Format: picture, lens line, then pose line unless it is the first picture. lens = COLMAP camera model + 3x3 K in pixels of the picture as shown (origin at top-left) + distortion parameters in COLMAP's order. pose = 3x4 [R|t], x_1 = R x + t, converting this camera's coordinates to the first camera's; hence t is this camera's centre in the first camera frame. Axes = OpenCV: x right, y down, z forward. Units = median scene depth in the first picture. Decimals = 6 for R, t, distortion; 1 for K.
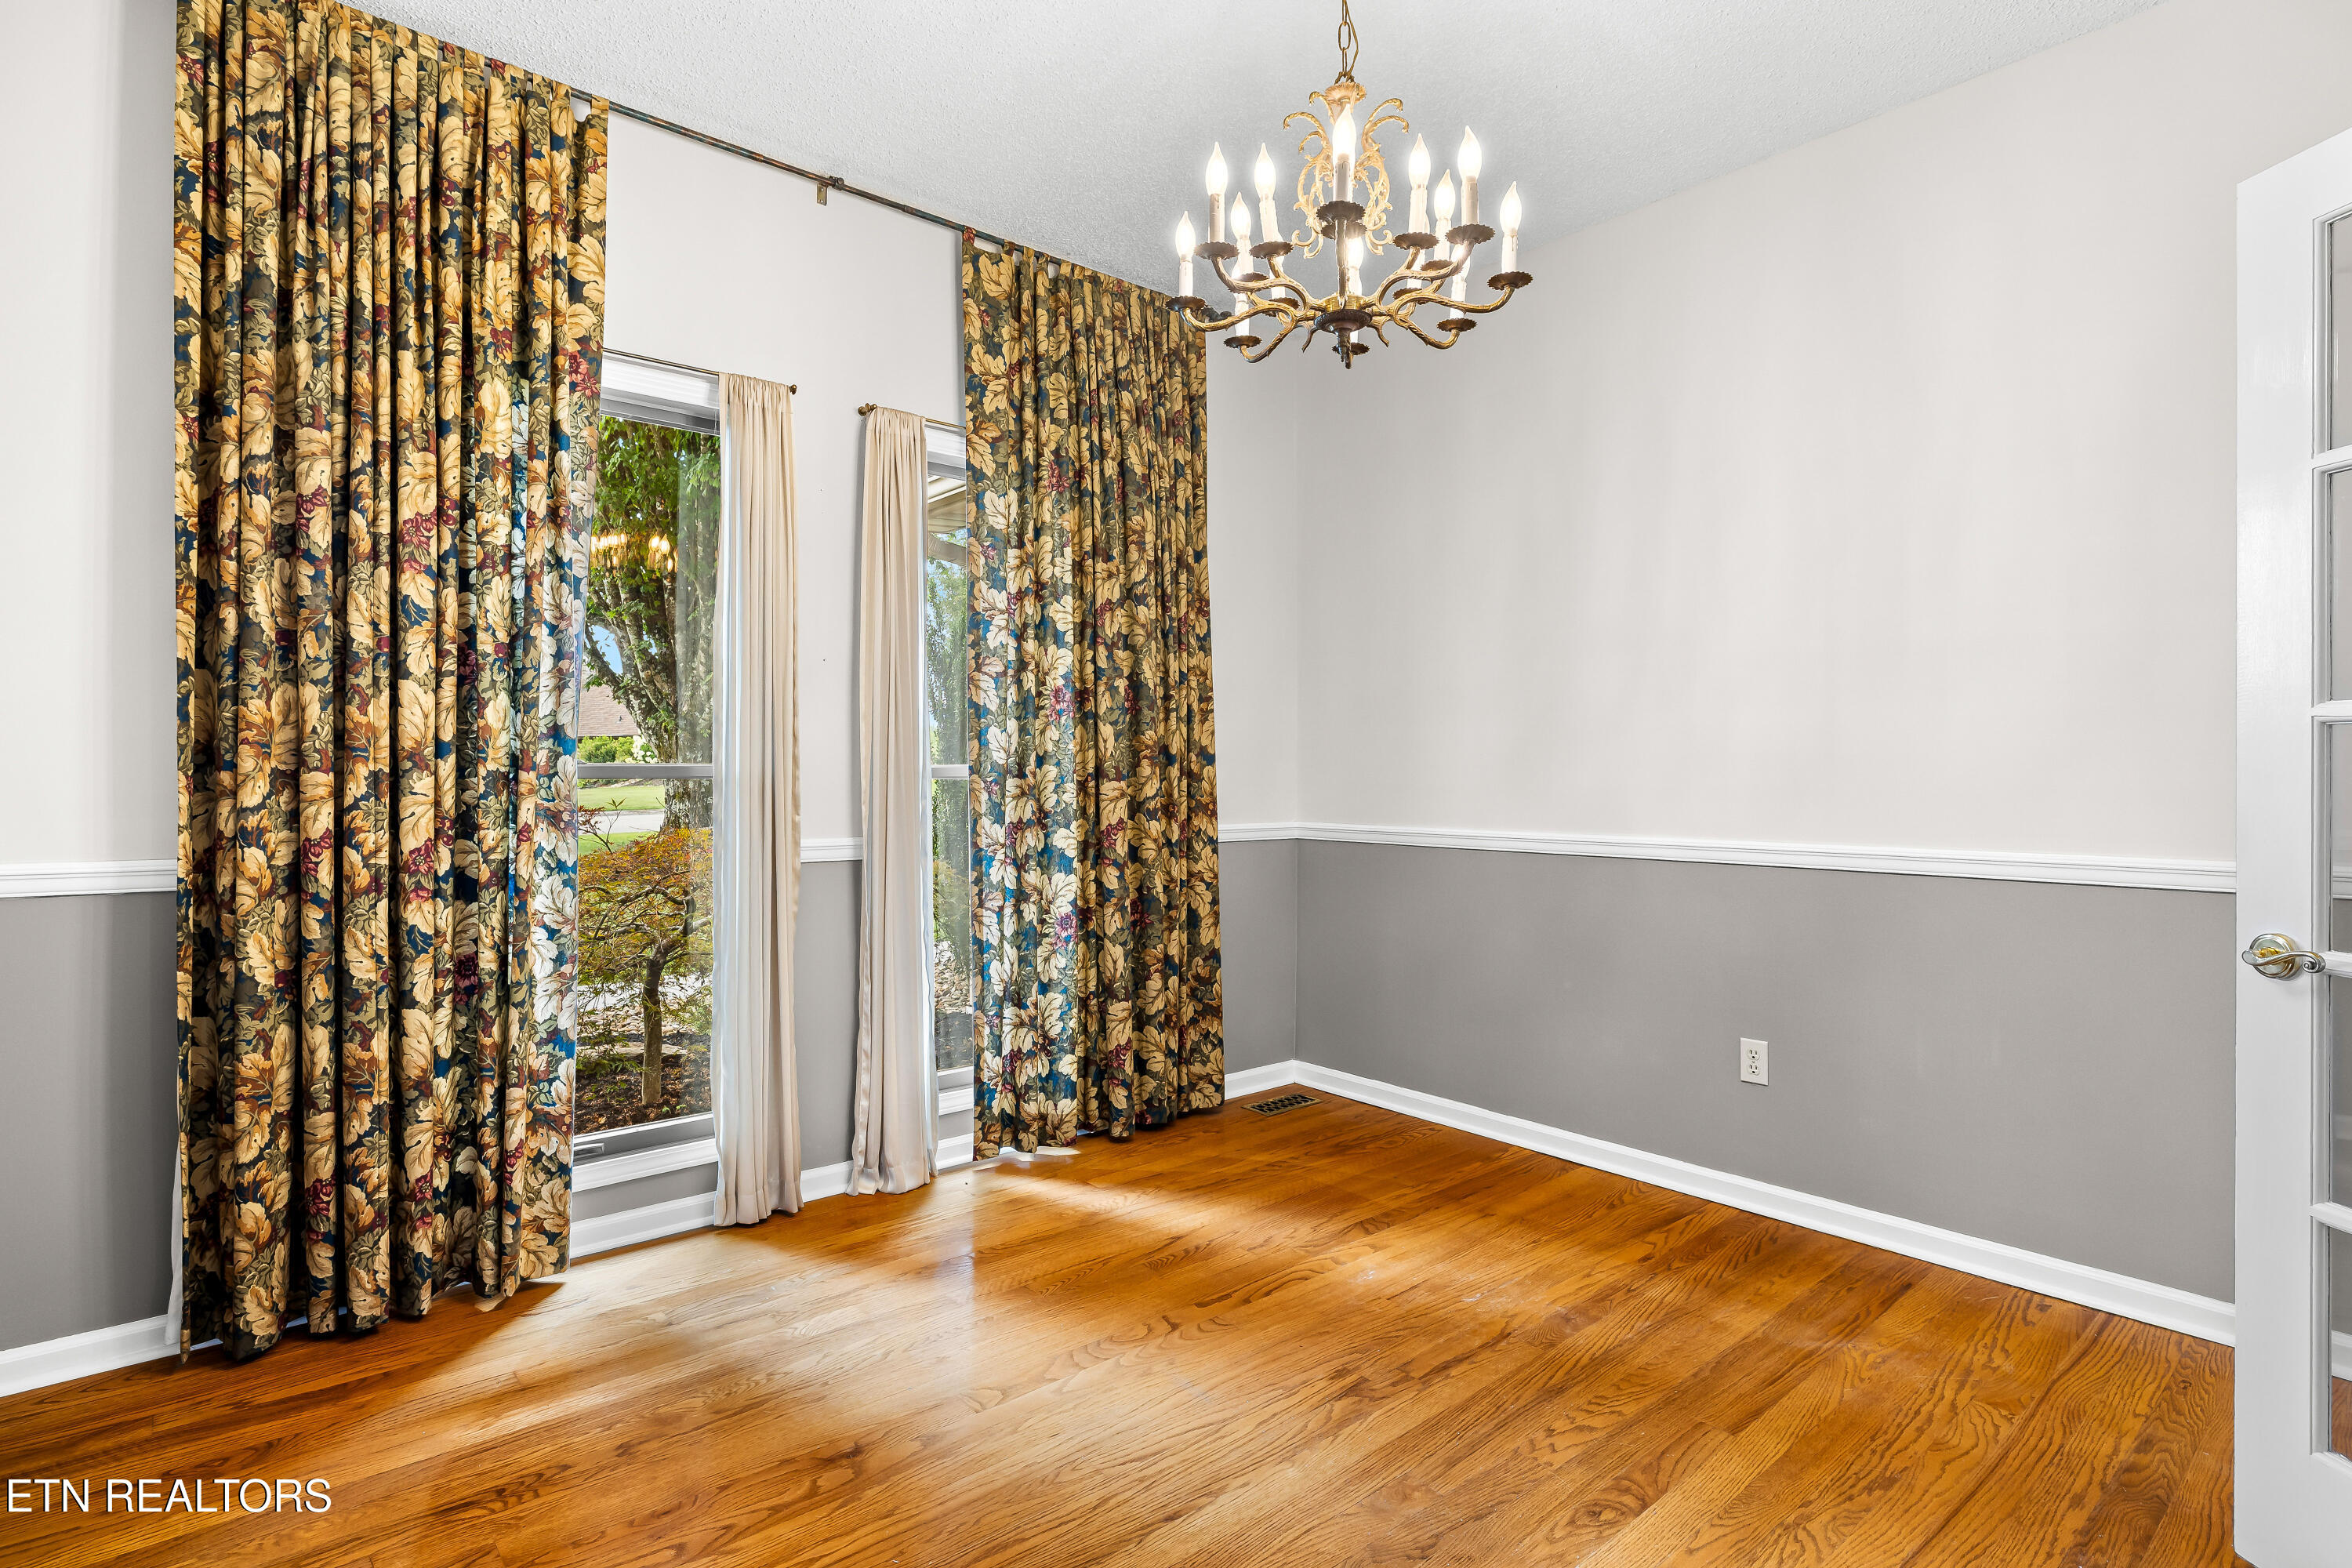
lens RADIAL K [[1168.5, 0, 1167.7], [0, 1168.5, 774.2], [0, 0, 1]] dist [-0.009016, -0.000428]
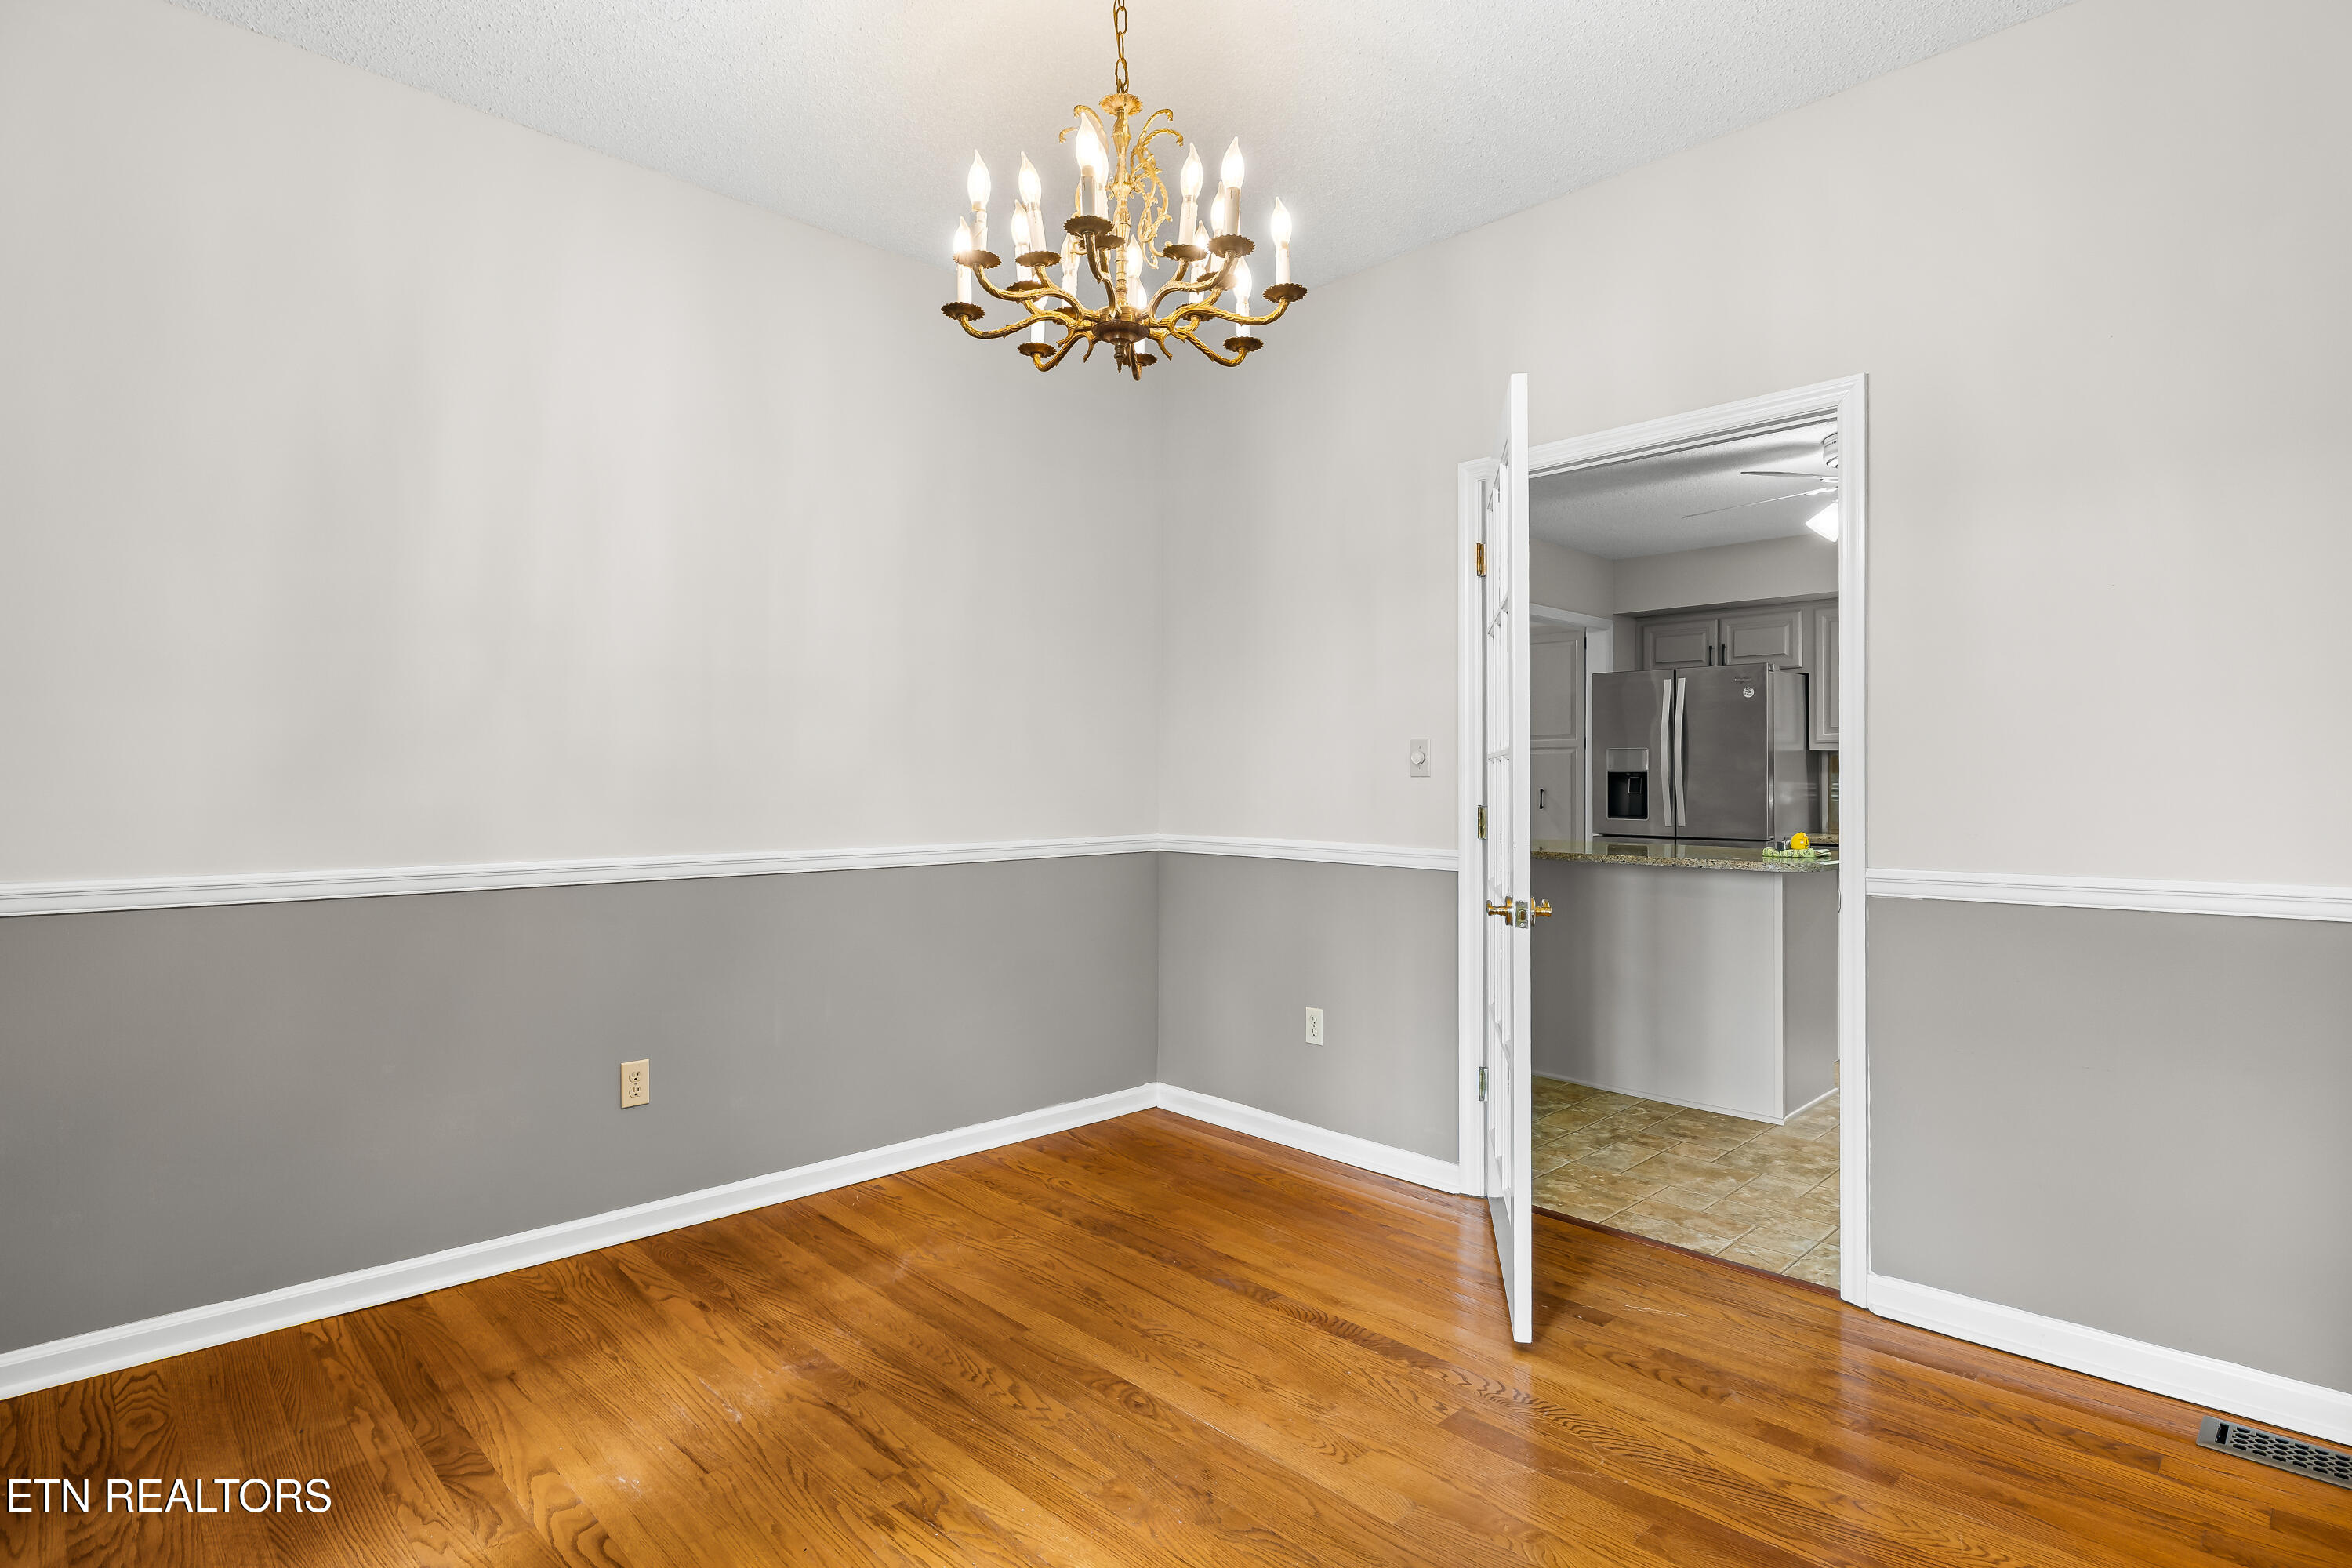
lens RADIAL K [[1168.5, 0, 1169.8], [0, 1168.5, 778.3], [0, 0, 1]] dist [-0.009016, -0.000428]
pose [[-0.061122, 0.005465, 0.998115, -0.630745], [0.004204, 0.999978, -0.005218, 0.000095], [-0.998121, 0.003877, -0.061144, 0.787919]]
